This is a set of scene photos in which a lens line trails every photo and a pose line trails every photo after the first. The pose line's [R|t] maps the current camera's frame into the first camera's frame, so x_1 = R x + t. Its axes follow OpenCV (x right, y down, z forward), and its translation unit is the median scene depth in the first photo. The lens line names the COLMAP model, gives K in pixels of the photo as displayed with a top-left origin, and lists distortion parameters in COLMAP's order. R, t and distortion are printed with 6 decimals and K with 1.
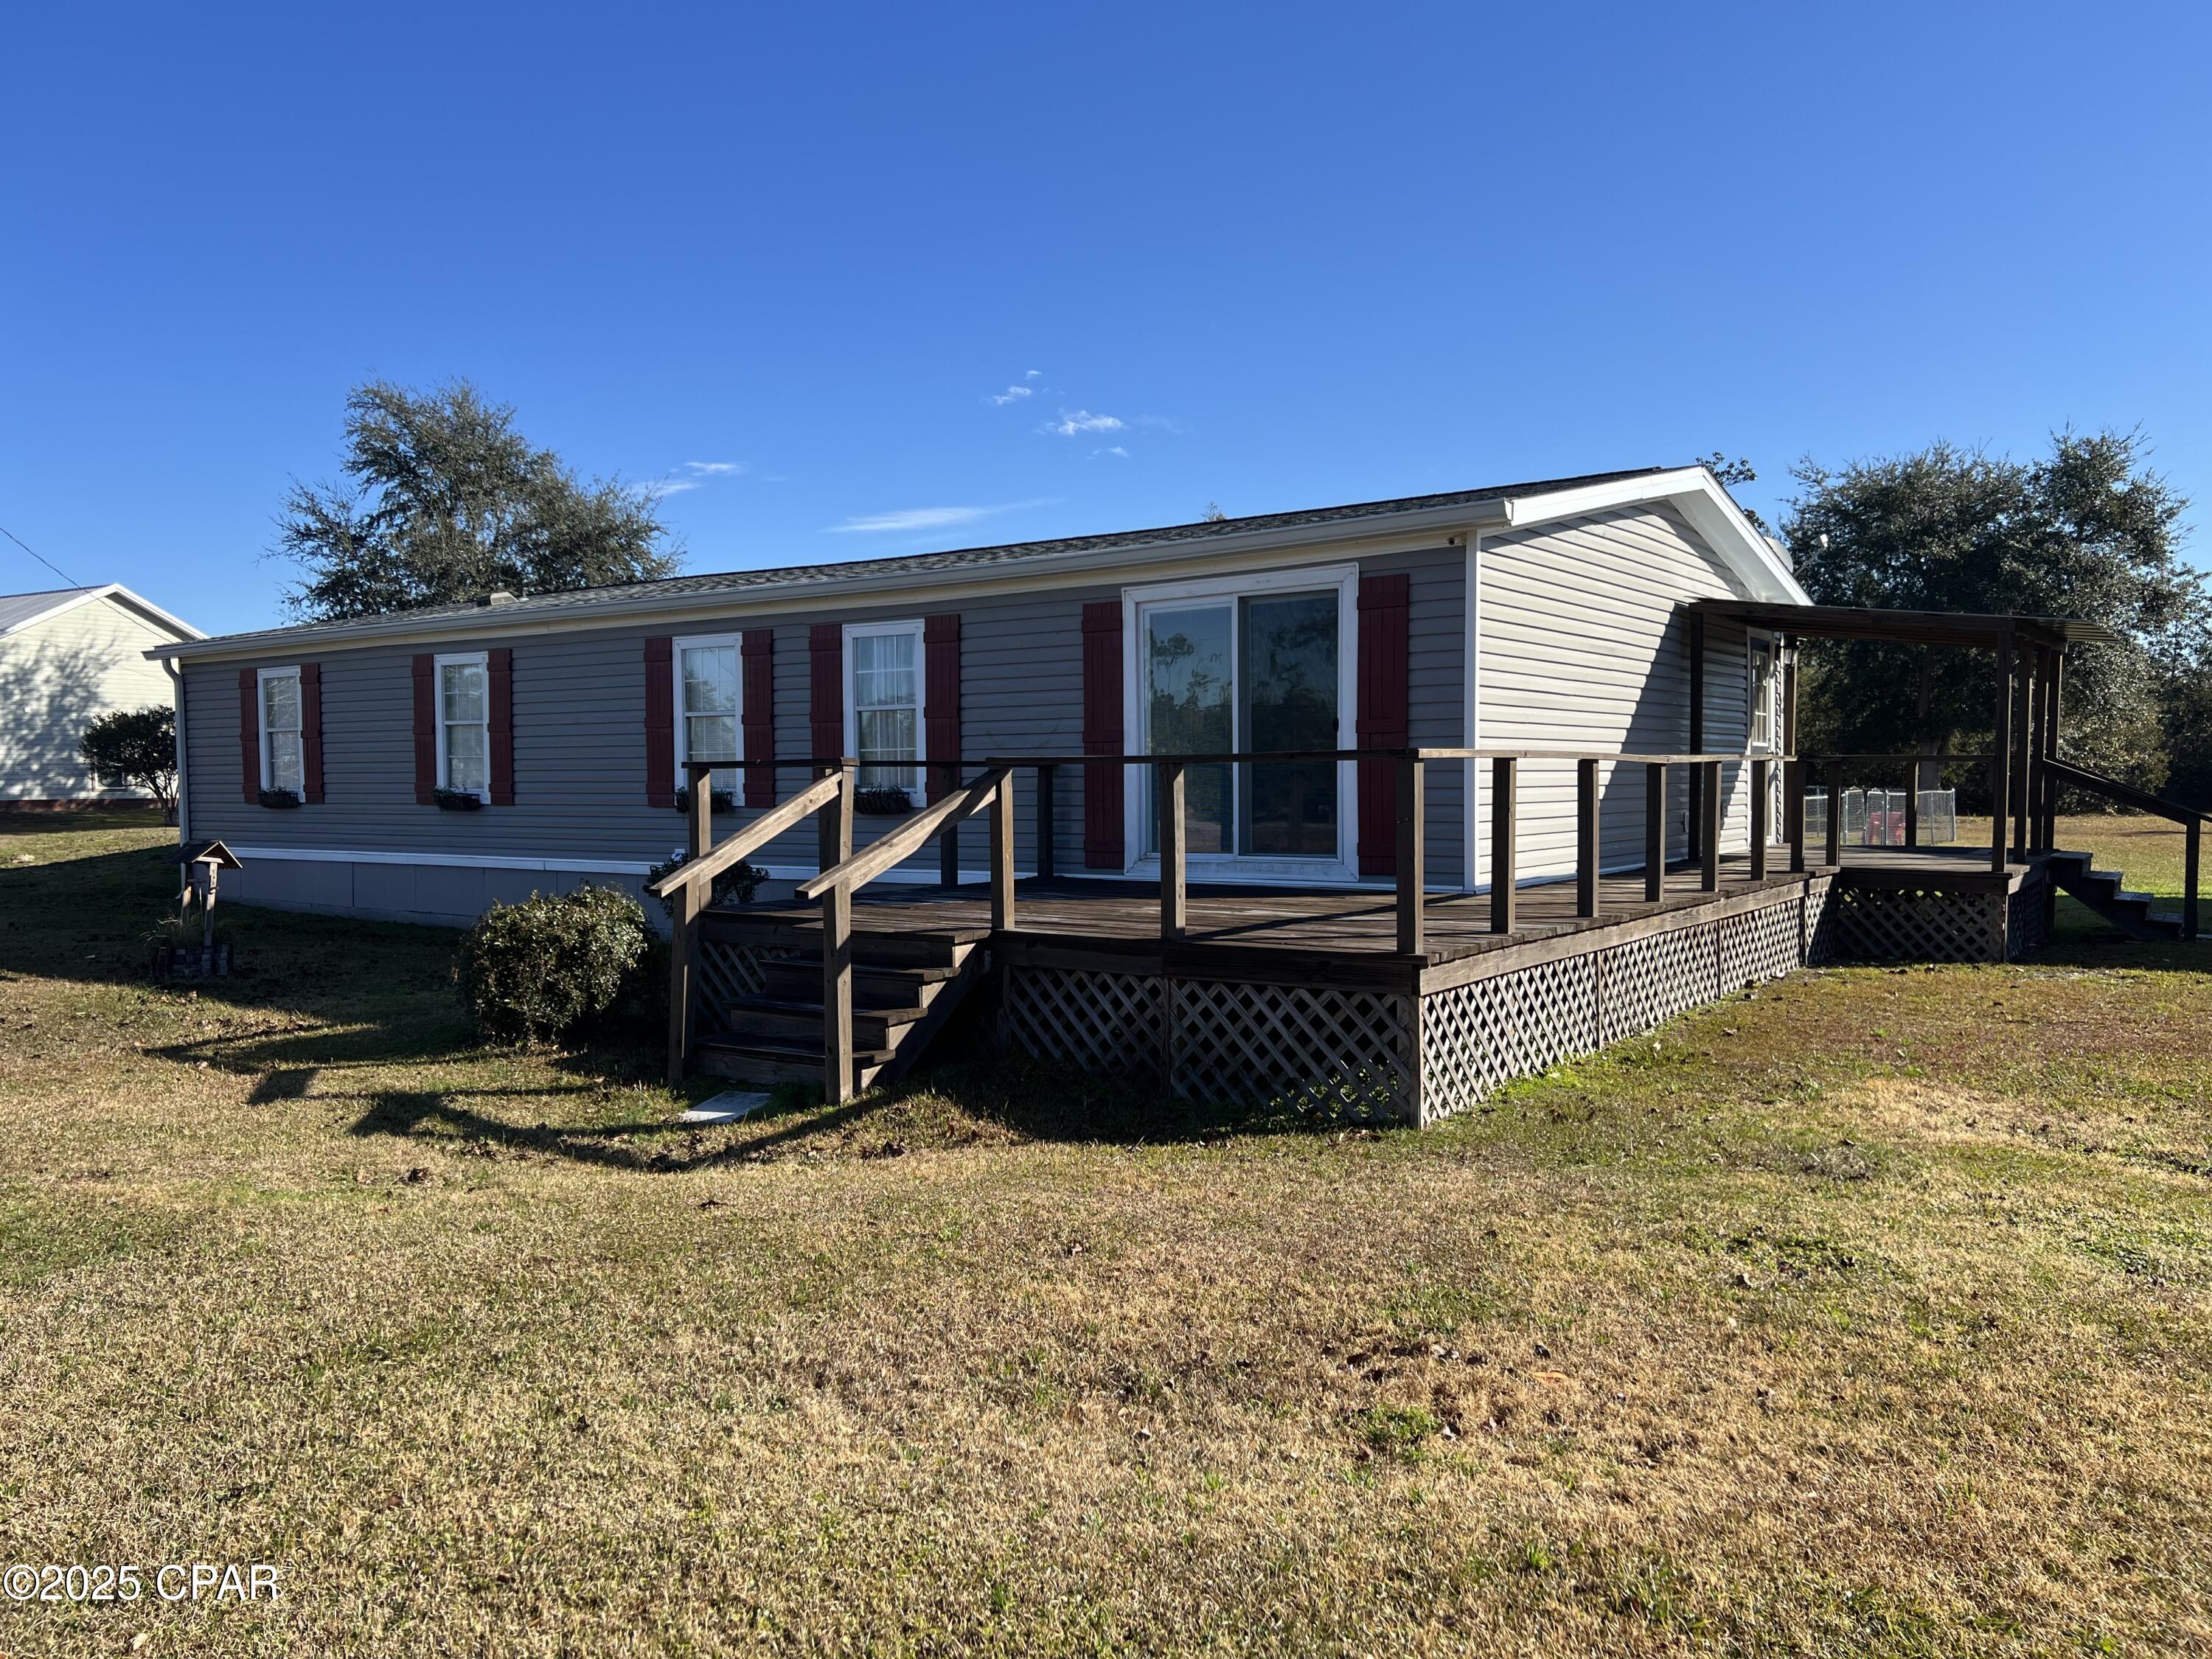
lens RADIAL K [[1680.9, 0, 1057.2], [0, 1680.9, 846.2], [0, 0, 1]] dist [0.052414, -0.059740]
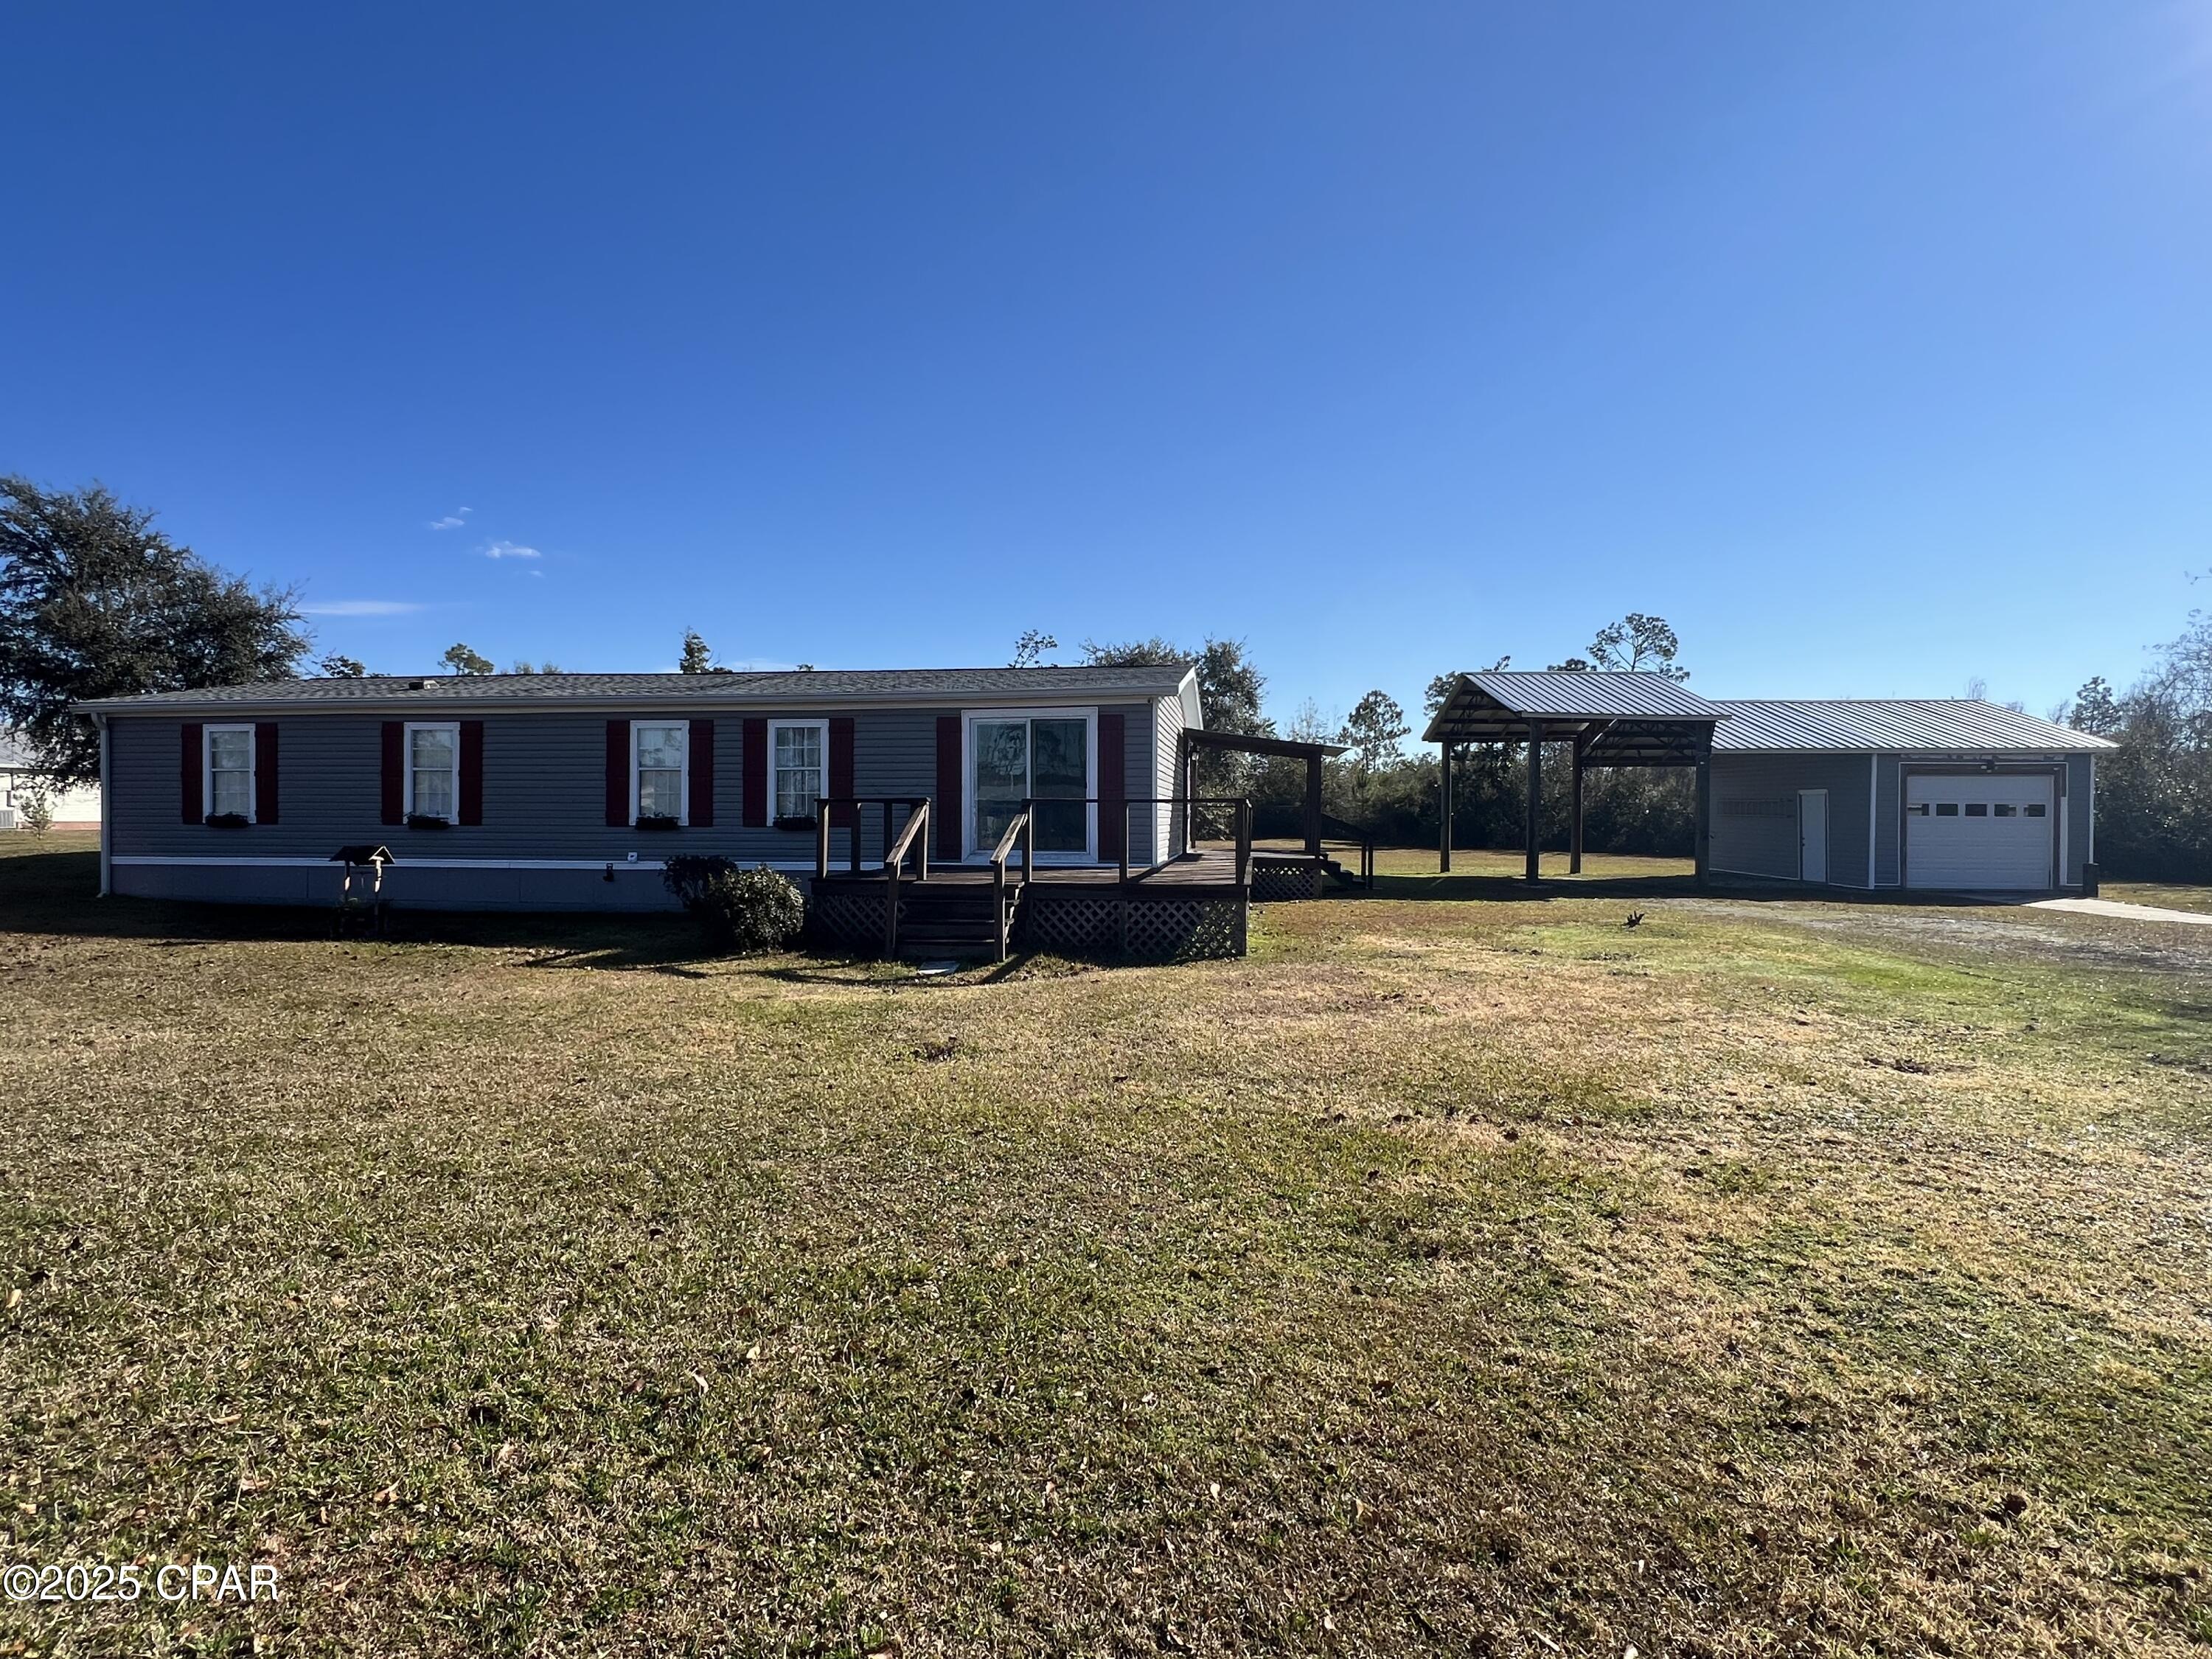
lens RADIAL K [[1154.4, 0, 1088.9], [0, 1154.4, 827.6], [0, 0, 1]] dist [-0.008183, 0.003809]
pose [[0.881517, 0.005773, 0.472118, -0.425040], [0.010022, 0.999471, -0.030935, 0.018374], [-0.472047, 0.032001, 0.880993, -0.191732]]
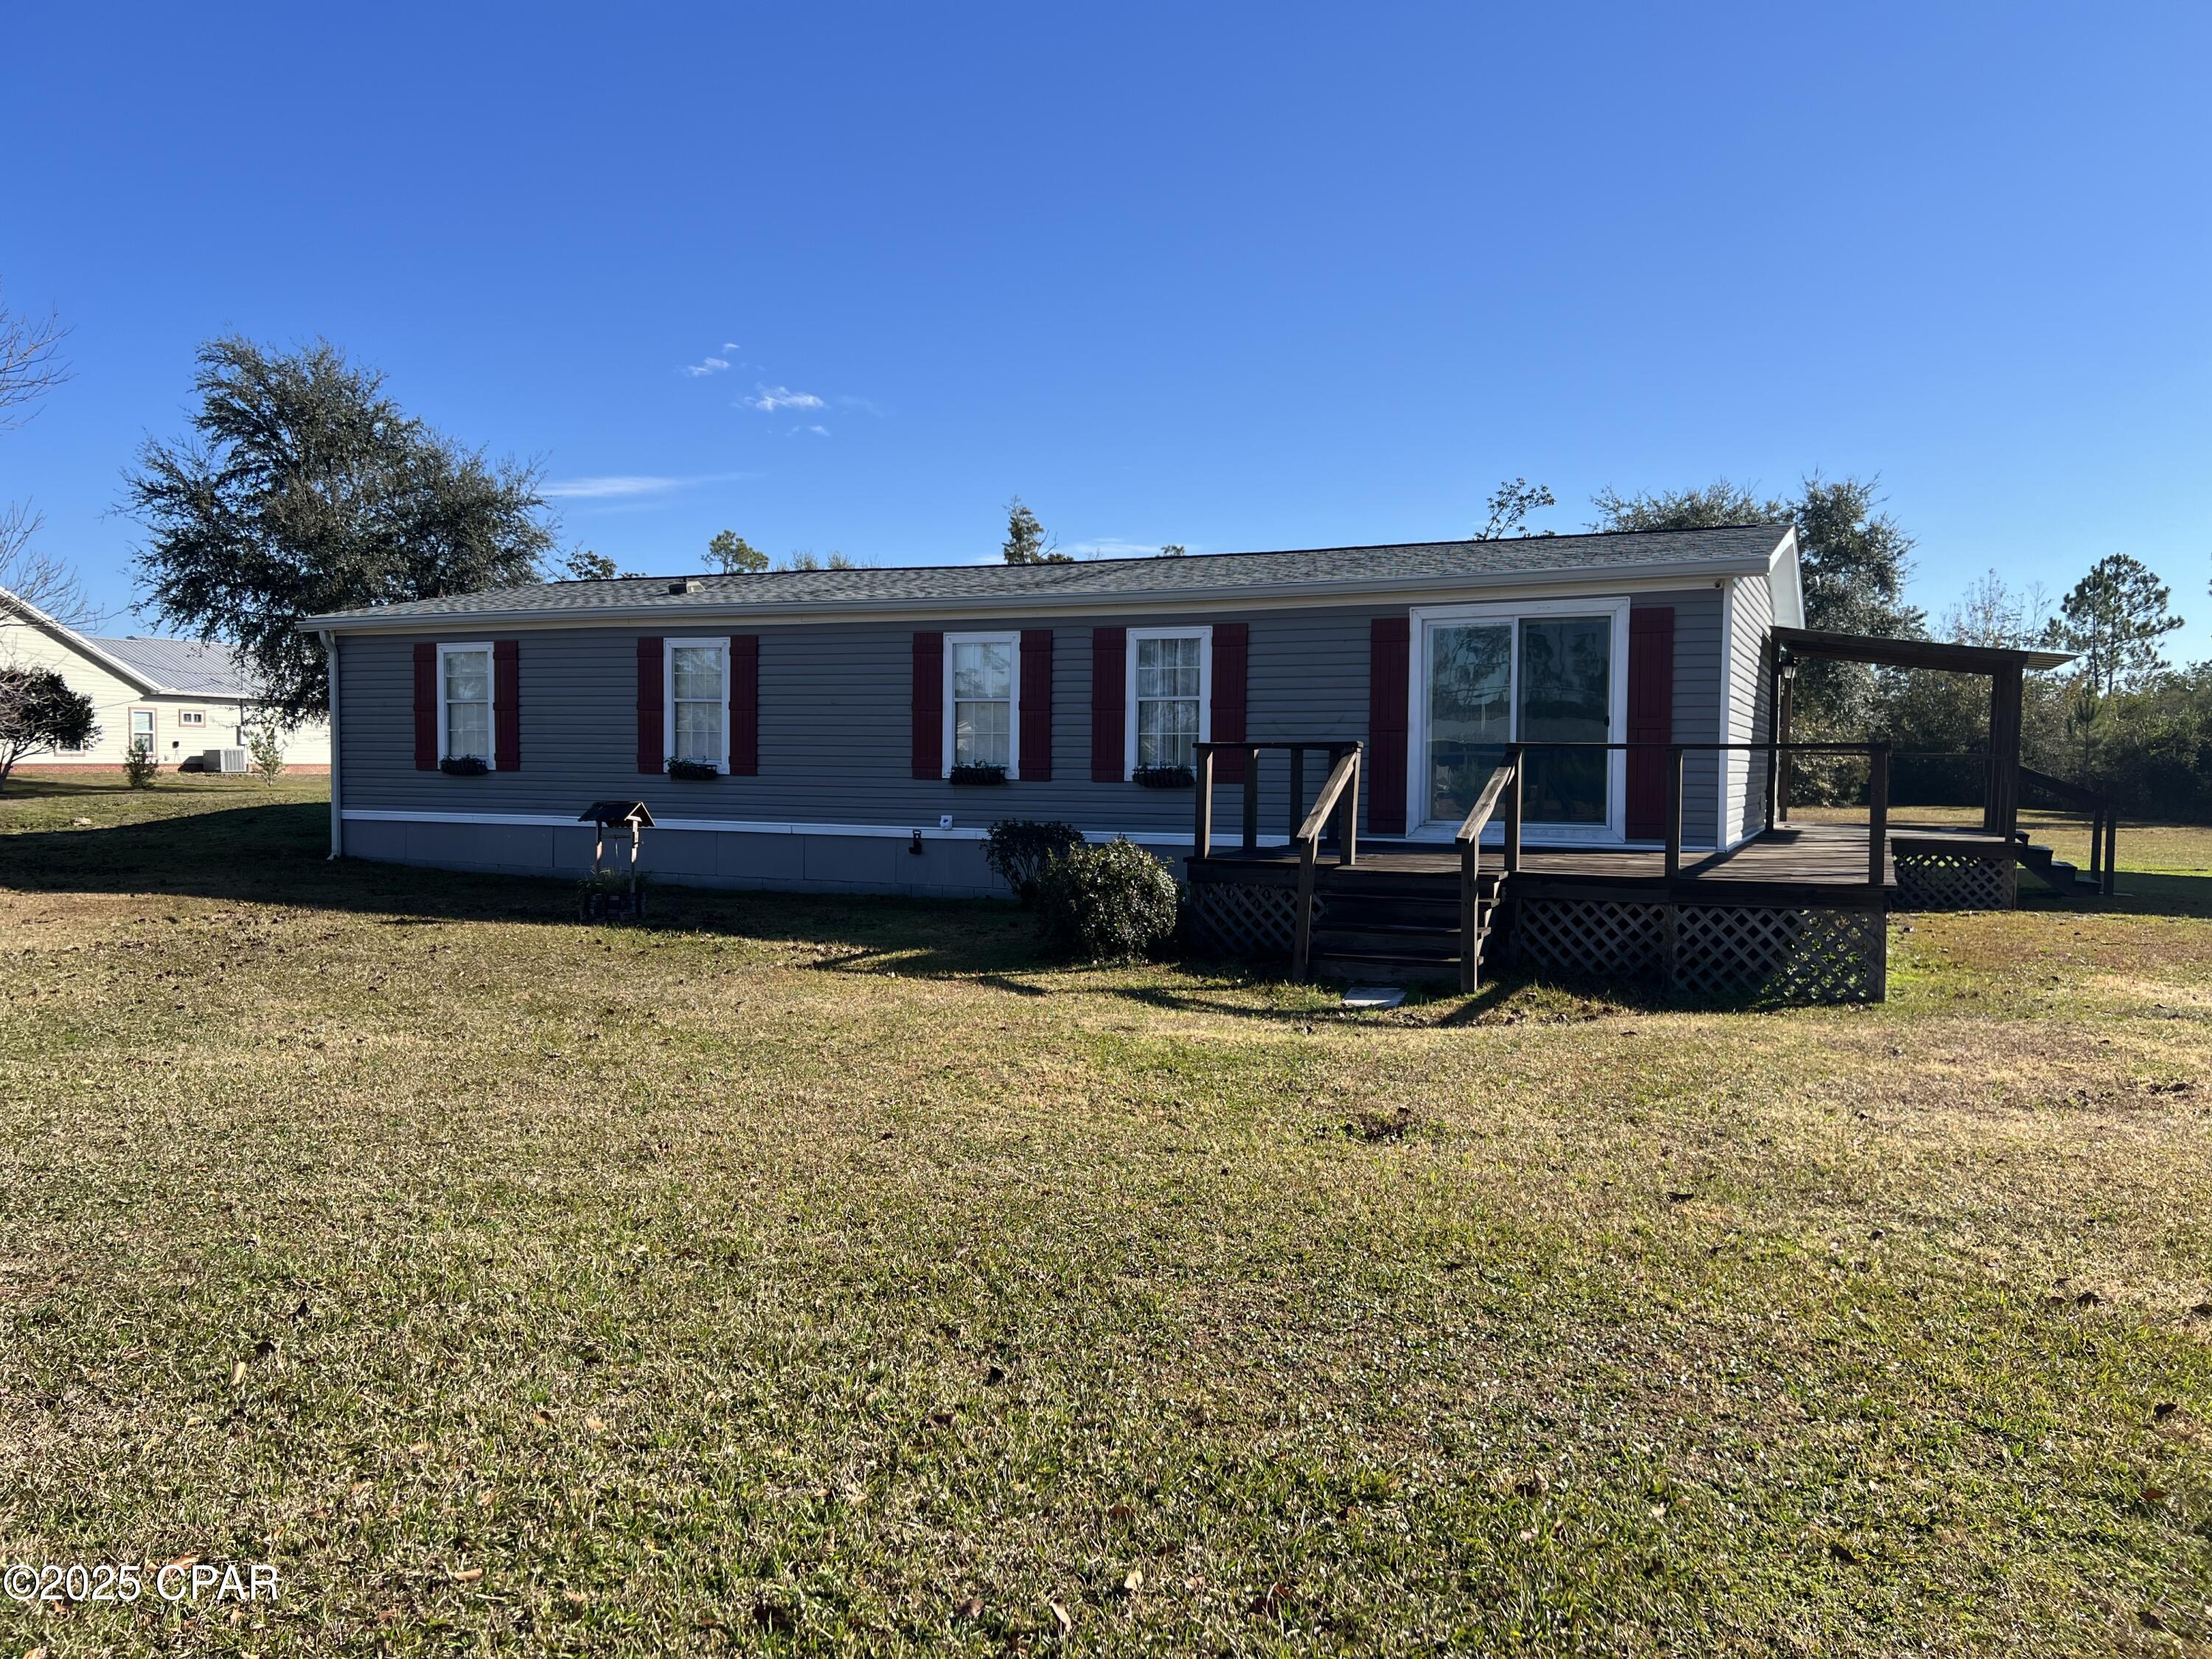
lens RADIAL K [[1680.9, 0, 1056.0], [0, 1680.9, 859.7], [0, 0, 1]] dist [0.052414, -0.059740]
pose [[0.982833, 0.006941, 0.184368, -0.428063], [-0.010144, 0.999814, 0.016432, 0.014628], [-0.184219, -0.018021, 0.982720, -0.171575]]
